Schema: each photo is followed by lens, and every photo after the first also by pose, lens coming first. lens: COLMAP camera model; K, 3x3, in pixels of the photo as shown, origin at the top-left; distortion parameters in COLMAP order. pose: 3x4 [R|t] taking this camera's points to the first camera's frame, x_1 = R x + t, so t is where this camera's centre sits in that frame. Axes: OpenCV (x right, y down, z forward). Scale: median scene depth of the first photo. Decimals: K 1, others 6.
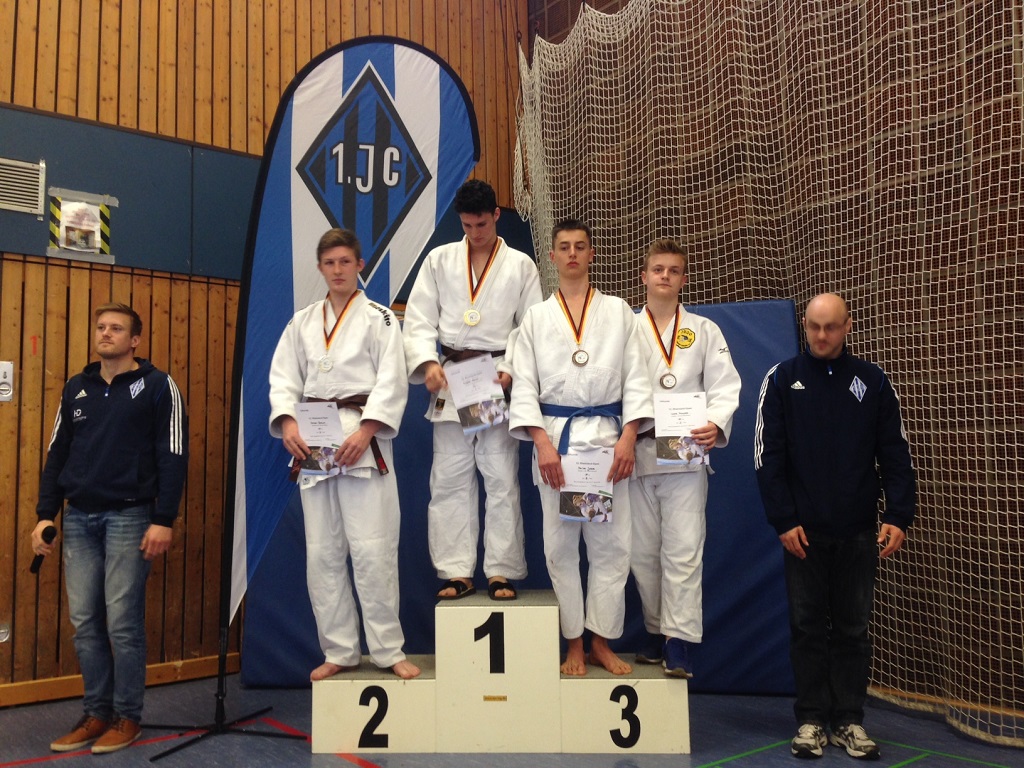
lens RADIAL K [[1023.3, 0, 503.9], [0, 1023.3, 389.6], [0, 0, 1]] dist [0.036833, 0.000000]
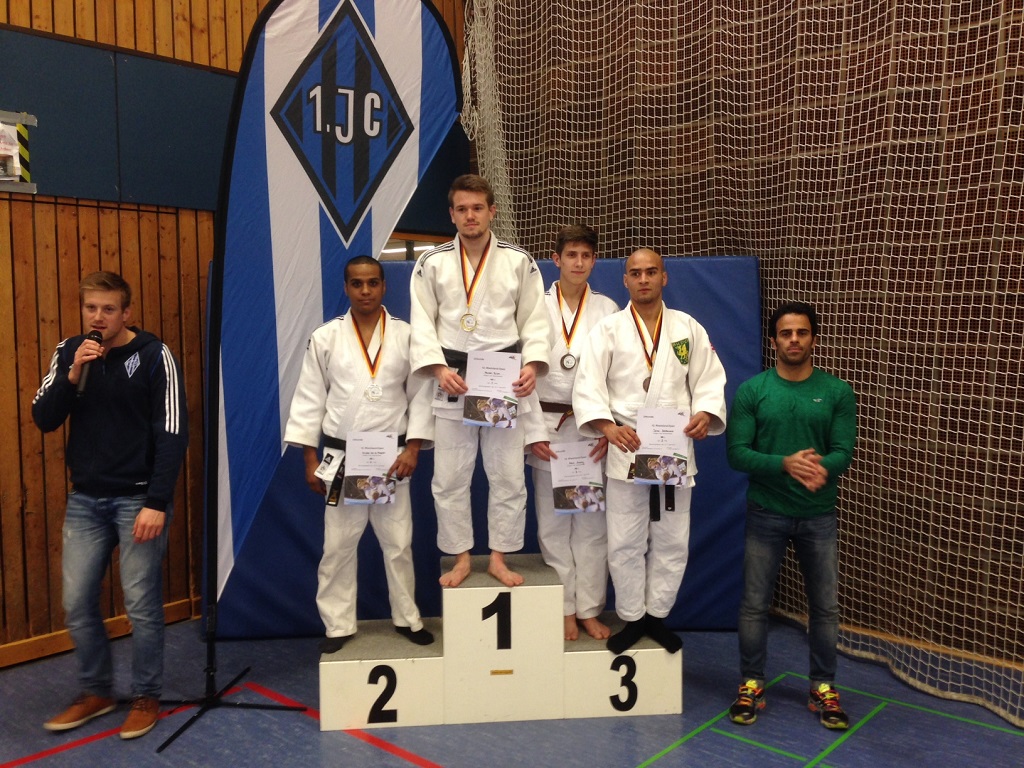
lens RADIAL K [[1023.3, 0, 523.0], [0, 1023.3, 388.6], [0, 0, 1]] dist [0.036833, 0.000000]
pose [[0.976984, 0.000621, 0.213311, -0.173974], [-0.037106, 0.985245, 0.167080, -0.131993], [-0.210060, -0.171150, 0.962592, 0.028987]]
